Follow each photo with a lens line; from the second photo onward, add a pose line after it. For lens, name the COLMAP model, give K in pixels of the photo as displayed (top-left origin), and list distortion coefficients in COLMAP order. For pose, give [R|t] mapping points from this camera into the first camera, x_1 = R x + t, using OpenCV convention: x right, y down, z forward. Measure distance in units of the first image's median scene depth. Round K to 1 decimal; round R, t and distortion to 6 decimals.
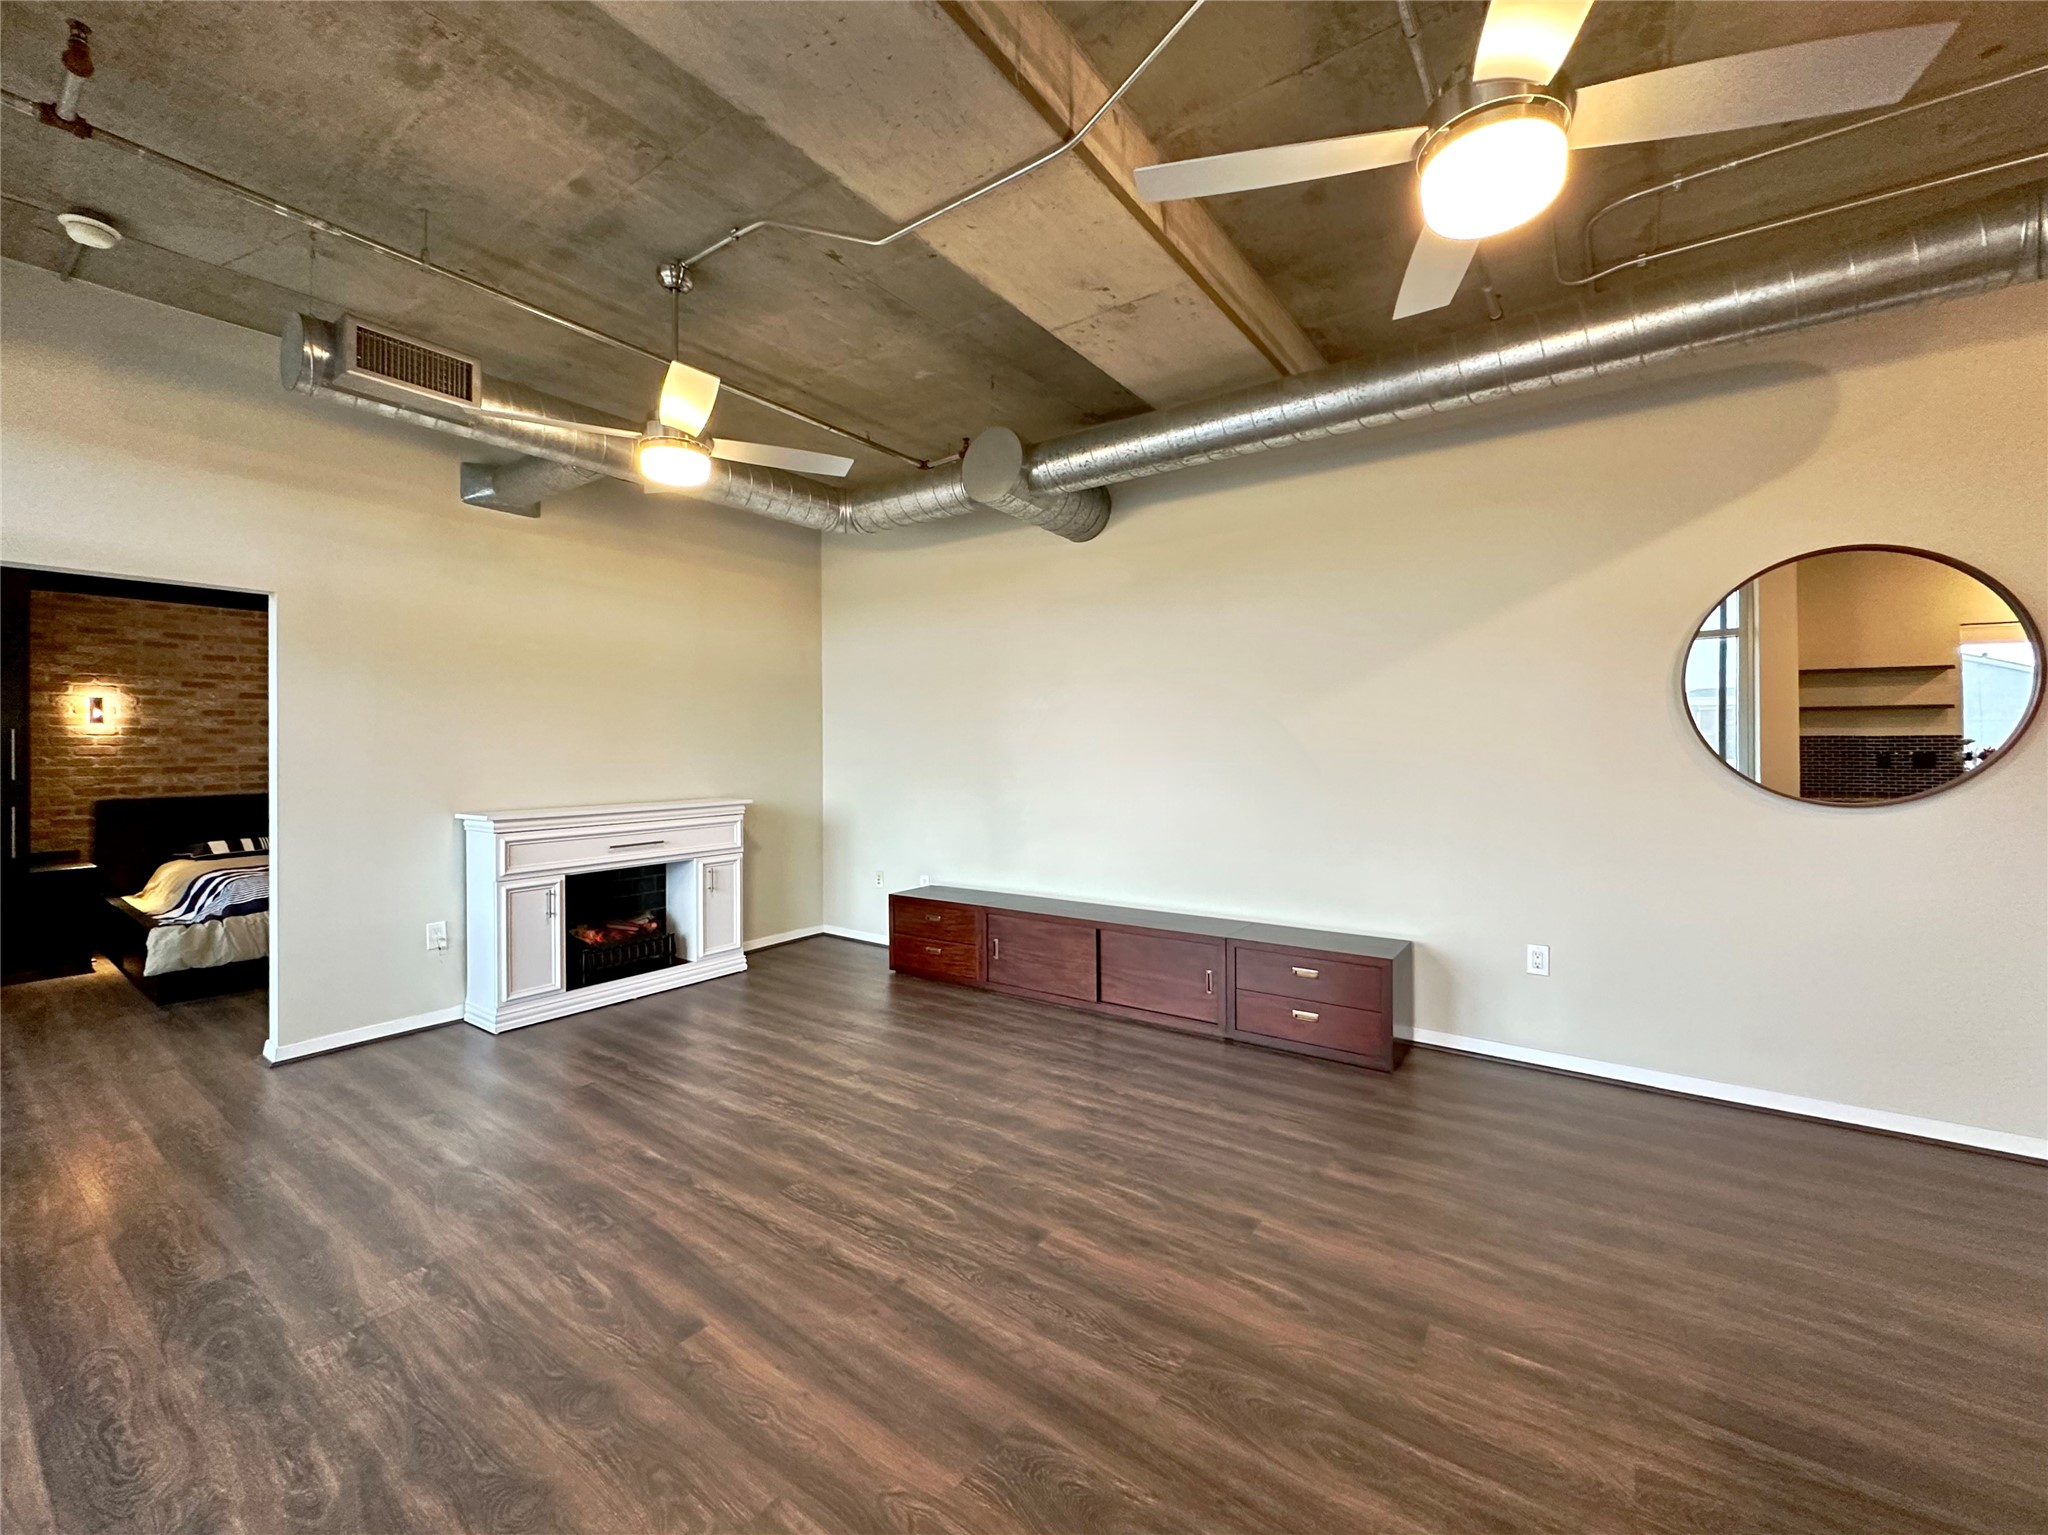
lens RADIAL K [[831.7, 0, 1024.1], [0, 831.7, 744.0], [0, 0, 1]] dist [-0.002231, -0.000193]
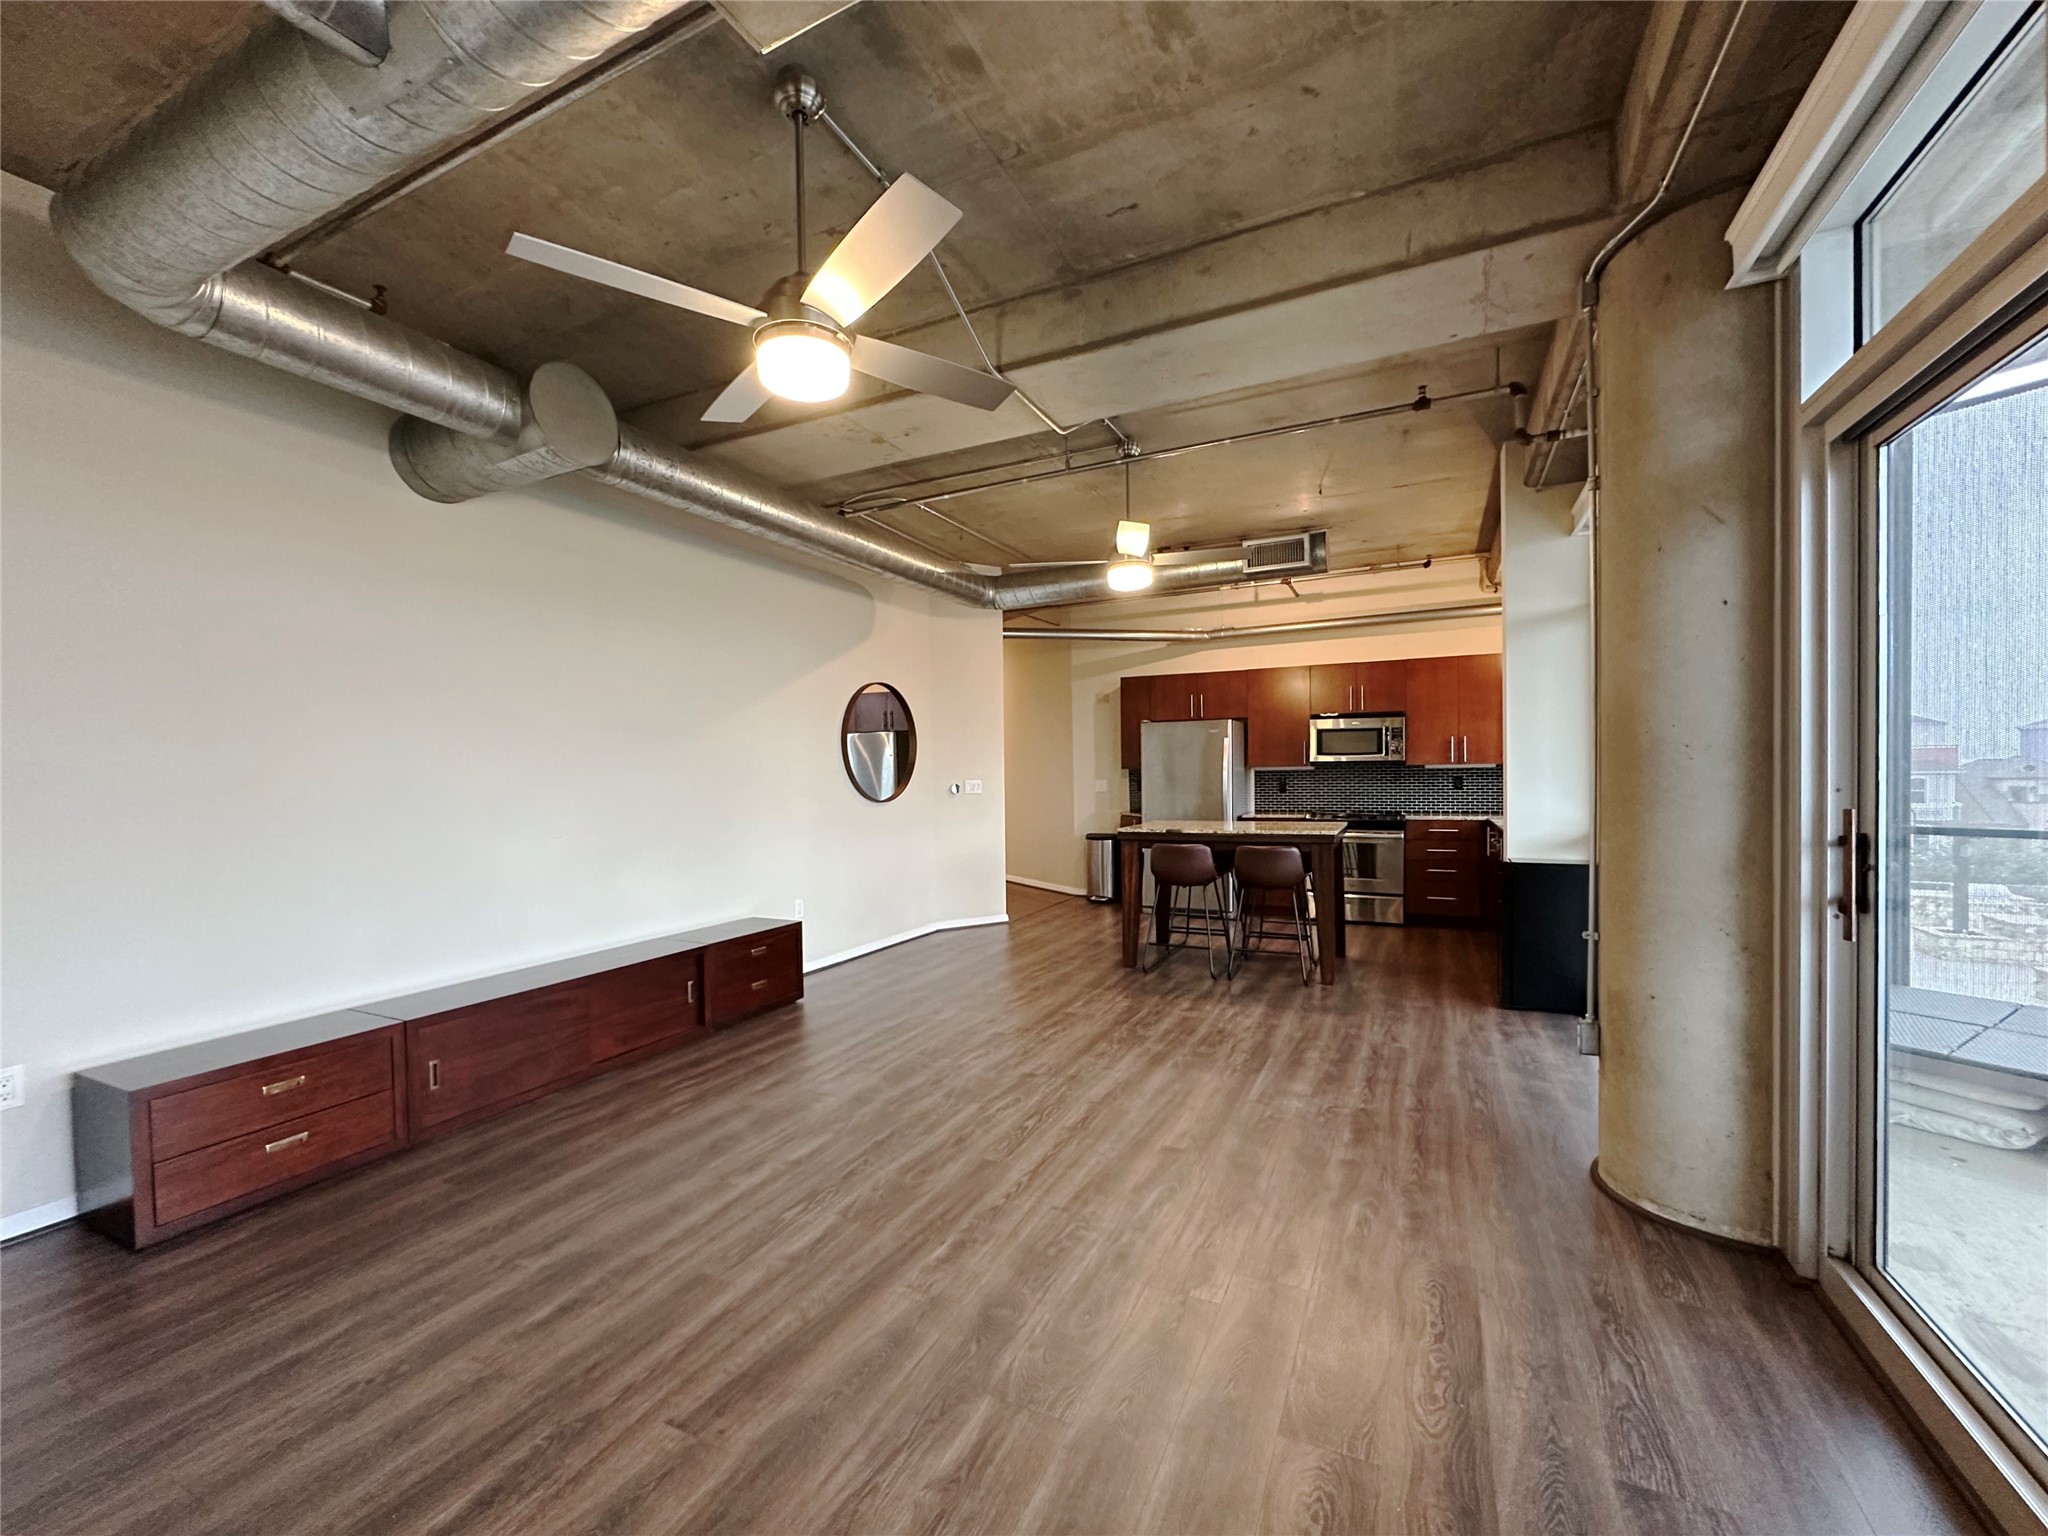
lens RADIAL K [[834.0, 0, 1019.7], [0, 834.0, 786.6], [0, 0, 1]] dist [-0.000513, 0.000049]
pose [[-0.164761, -0.009977, 0.986283, -1.108704], [0.011192, 0.999866, 0.011984, 0.011965], [-0.986270, 0.013013, -0.164627, 0.905828]]
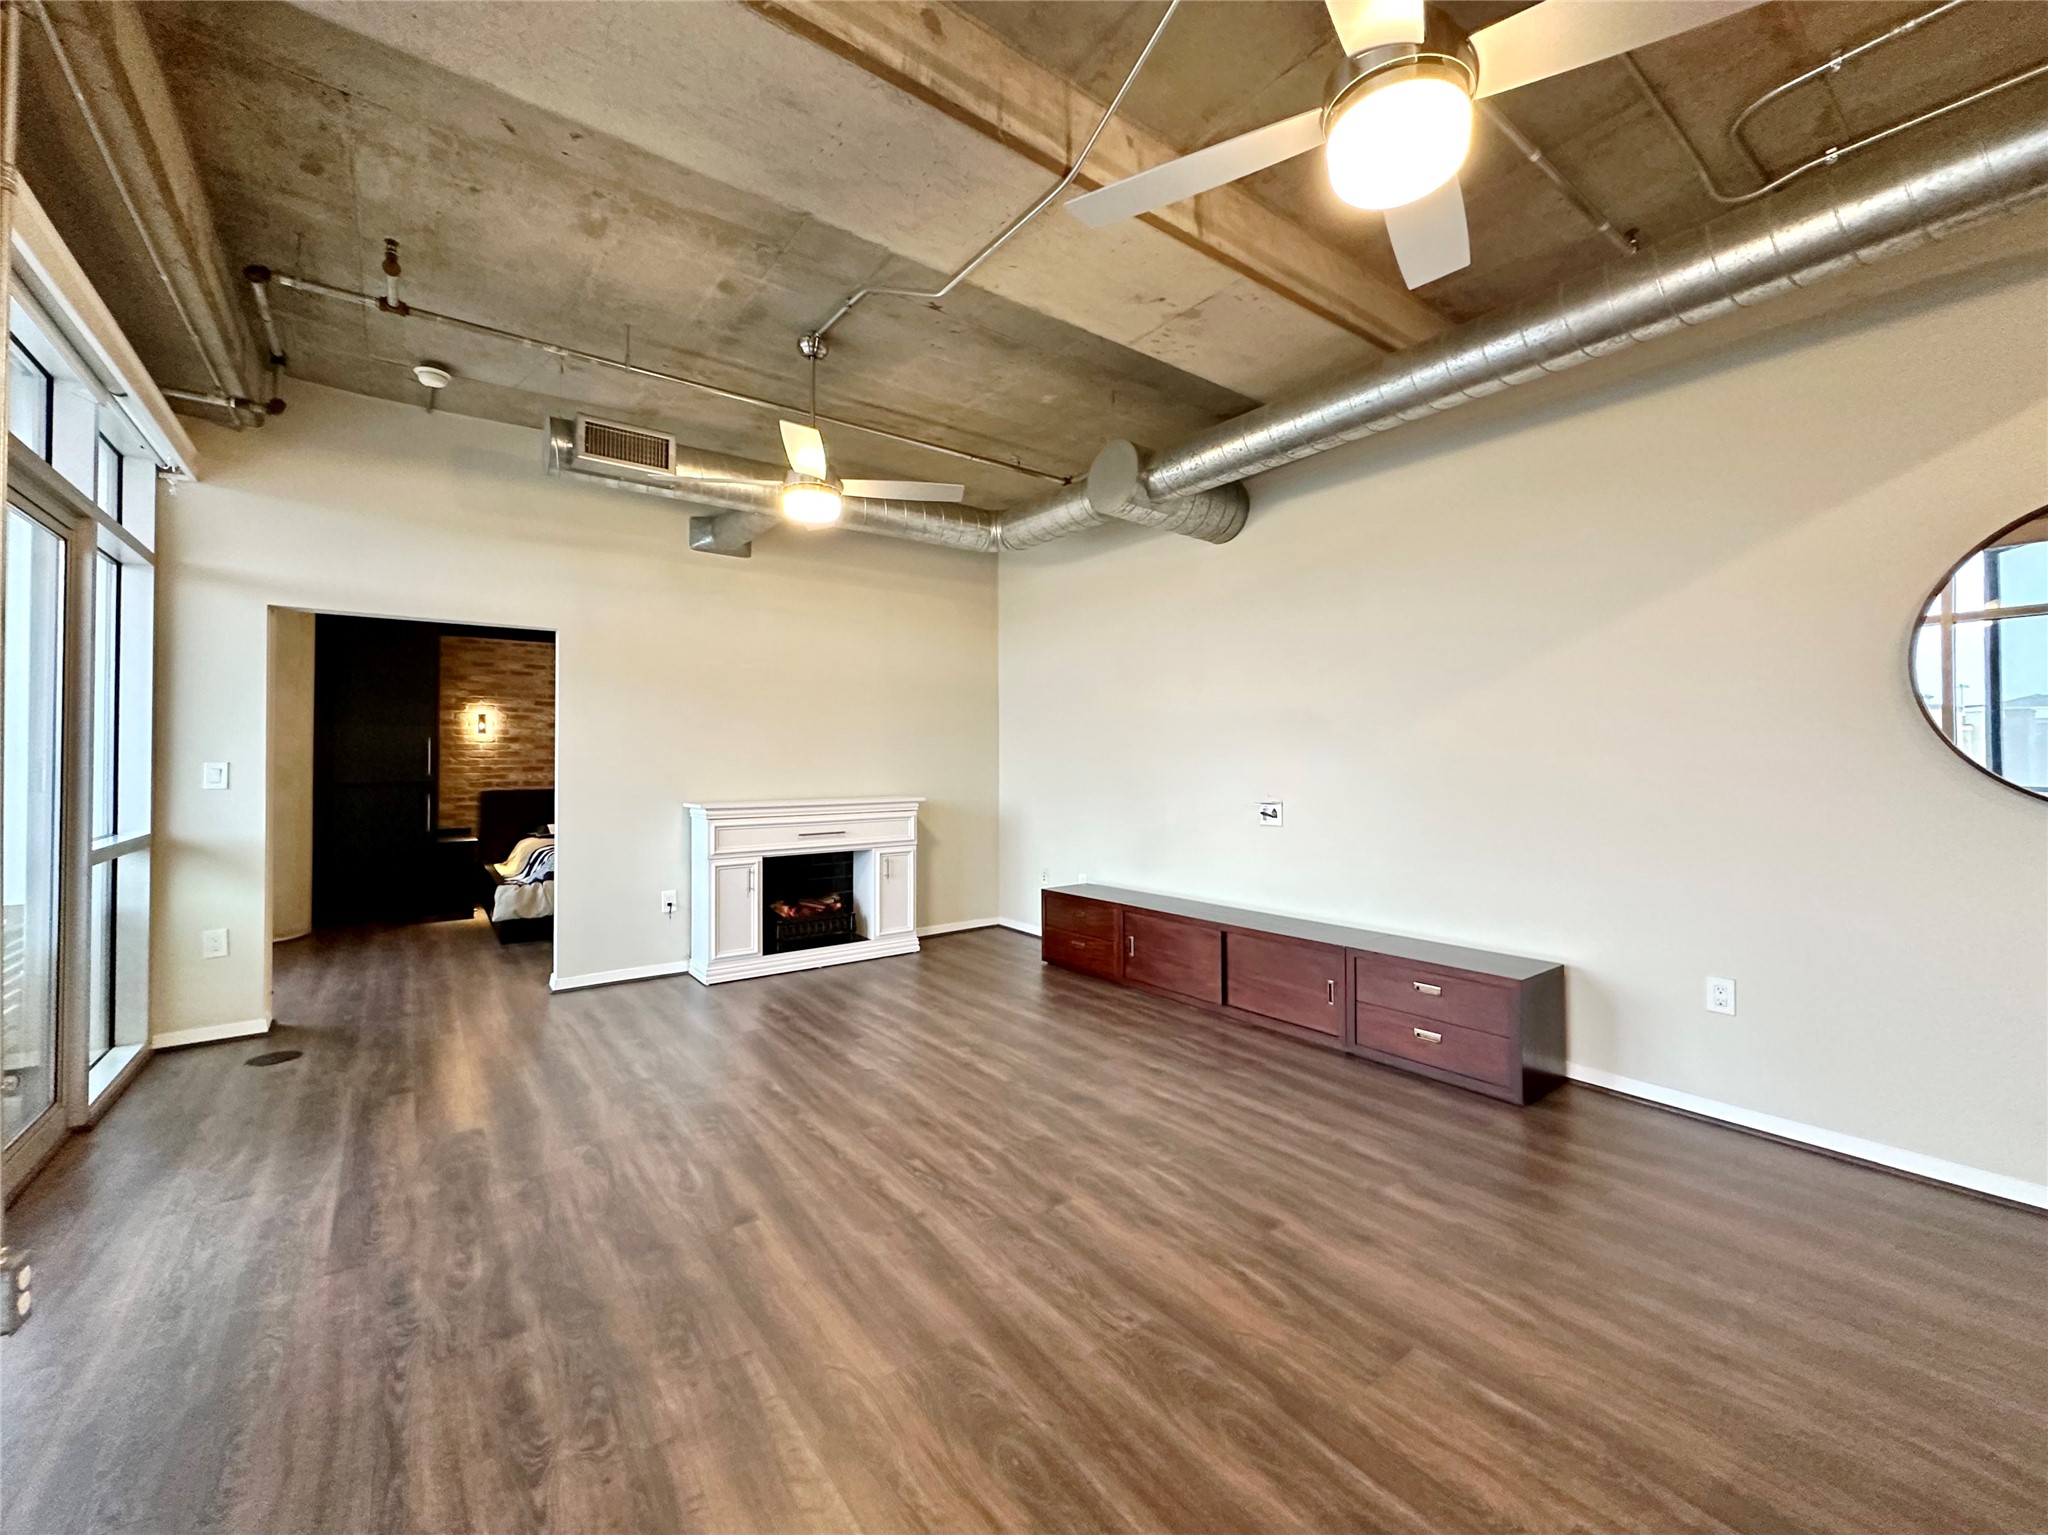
lens RADIAL K [[828.7, 0, 1025.6], [0, 828.7, 746.3], [0, 0, 1]] dist [-0.003488, 0.000571]
pose [[0.954301, -0.002201, -0.298840, 0.209162], [-0.000883, 0.999948, -0.010185, 0.015373], [0.298847, 0.009984, 0.954249, -0.021979]]
